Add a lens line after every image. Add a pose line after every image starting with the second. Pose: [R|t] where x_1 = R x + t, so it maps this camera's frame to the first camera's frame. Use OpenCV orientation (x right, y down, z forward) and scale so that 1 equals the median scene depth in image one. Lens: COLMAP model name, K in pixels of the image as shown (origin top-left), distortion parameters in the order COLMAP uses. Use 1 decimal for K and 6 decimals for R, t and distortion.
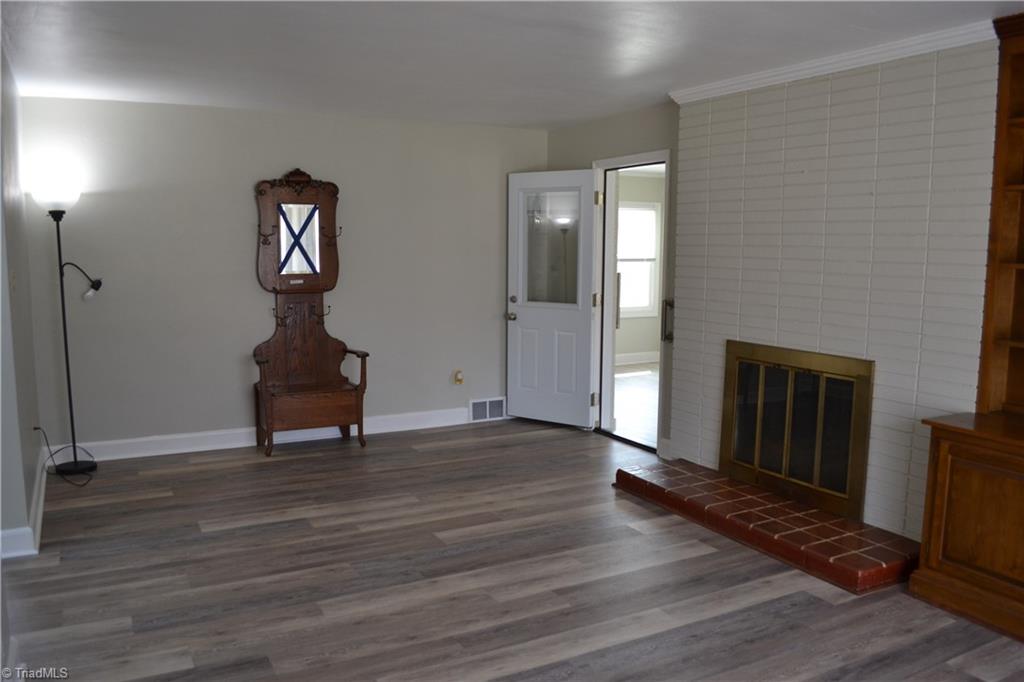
lens RADIAL K [[823.7, 0, 513.8], [0, 823.7, 348.5], [0, 0, 1]] dist [-0.077604, 0.007749]
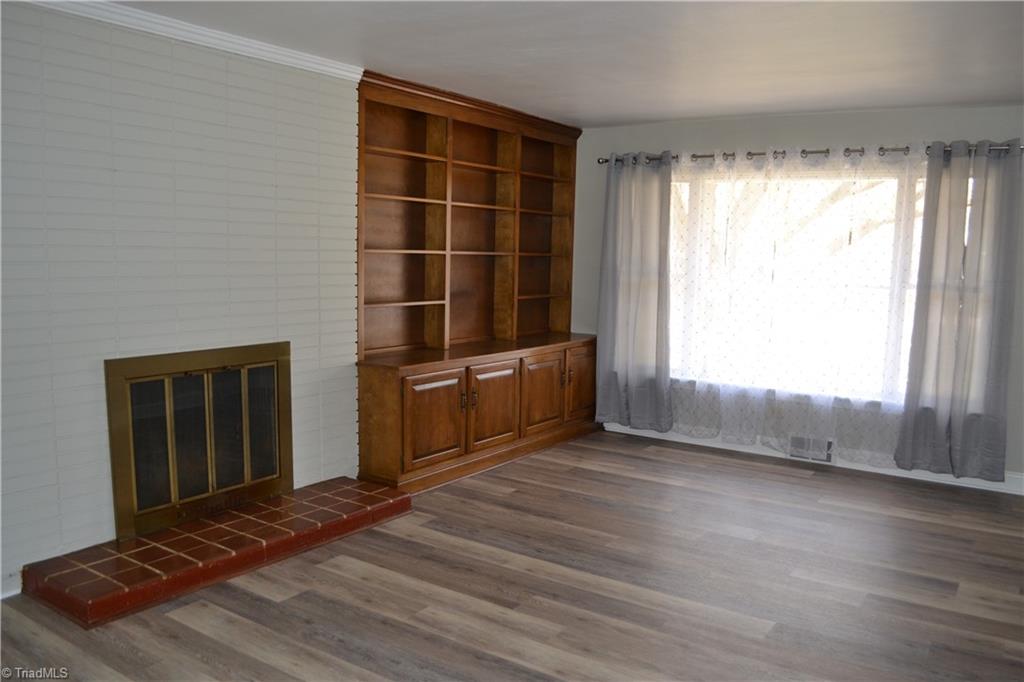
lens RADIAL K [[823.7, 0, 513.6], [0, 823.7, 351.7], [0, 0, 1]] dist [-0.077604, 0.007749]
pose [[-0.466896, -0.127374, 0.875091, -0.726435], [0.082552, 0.978973, 0.186539, -0.165709], [-0.880451, 0.159335, -0.446564, 1.351121]]
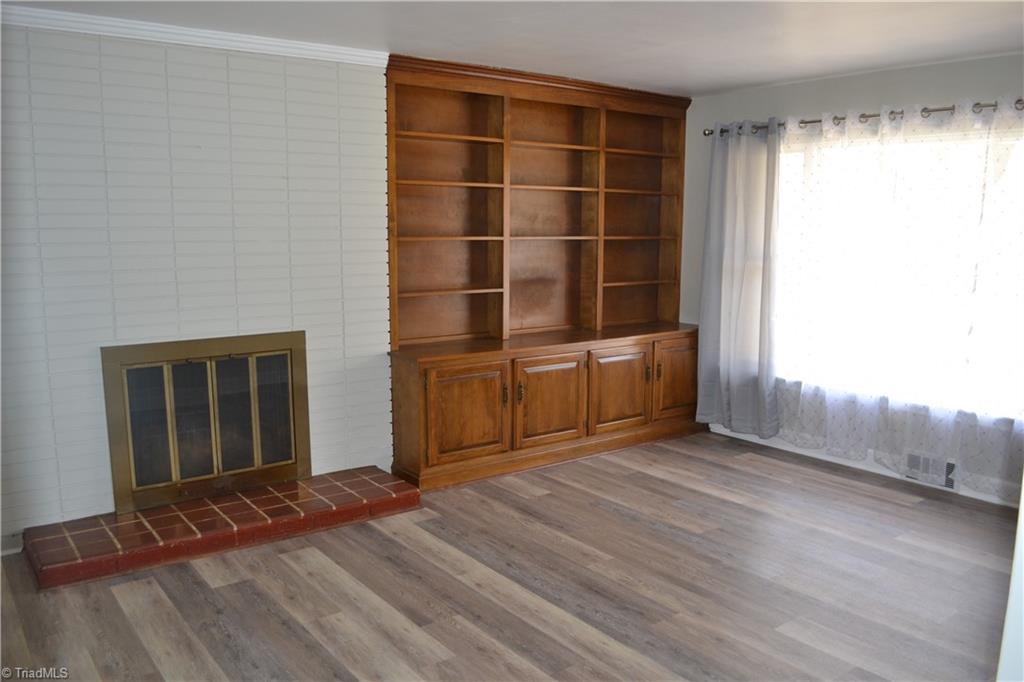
lens RADIAL K [[823.7, 0, 514.3], [0, 823.7, 352.0], [0, 0, 1]] dist [-0.077604, 0.007749]
pose [[-0.158021, -0.160939, 0.974232, -0.763611], [0.117046, 0.976619, 0.180318, -0.136188], [-0.980474, 0.142524, -0.135489, 0.963706]]
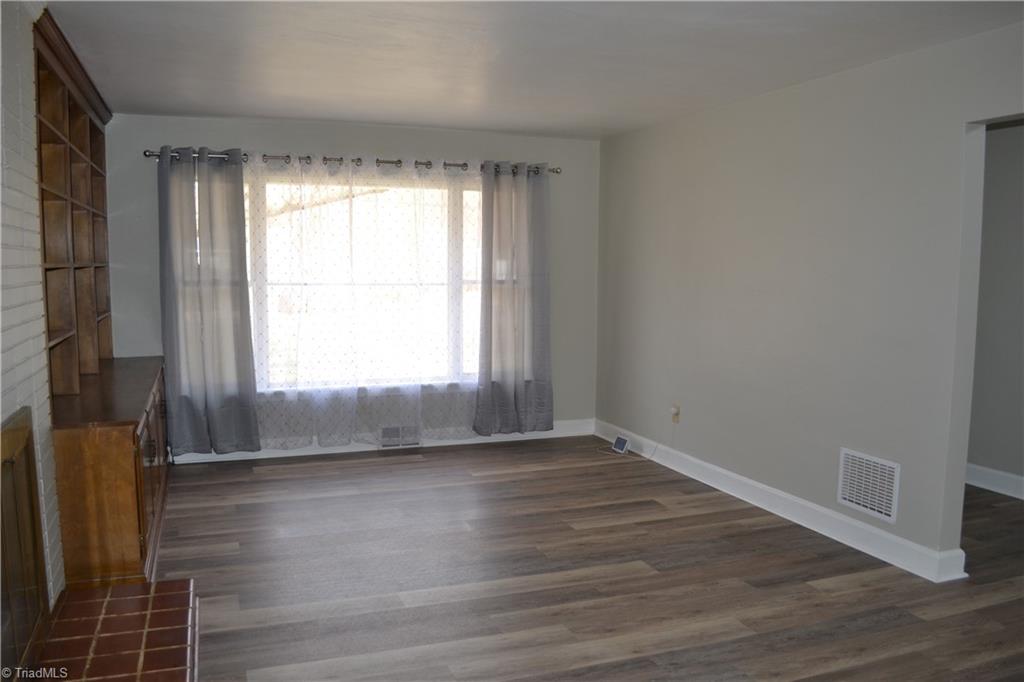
lens RADIAL K [[823.7, 0, 507.6], [0, 823.7, 342.6], [0, 0, 1]] dist [-0.077604, 0.007749]
pose [[-0.990910, -0.025942, 0.131999, -0.068720], [0.003640, 0.975700, 0.219080, -0.207895], [-0.134475, 0.217569, -0.966737, 1.769368]]
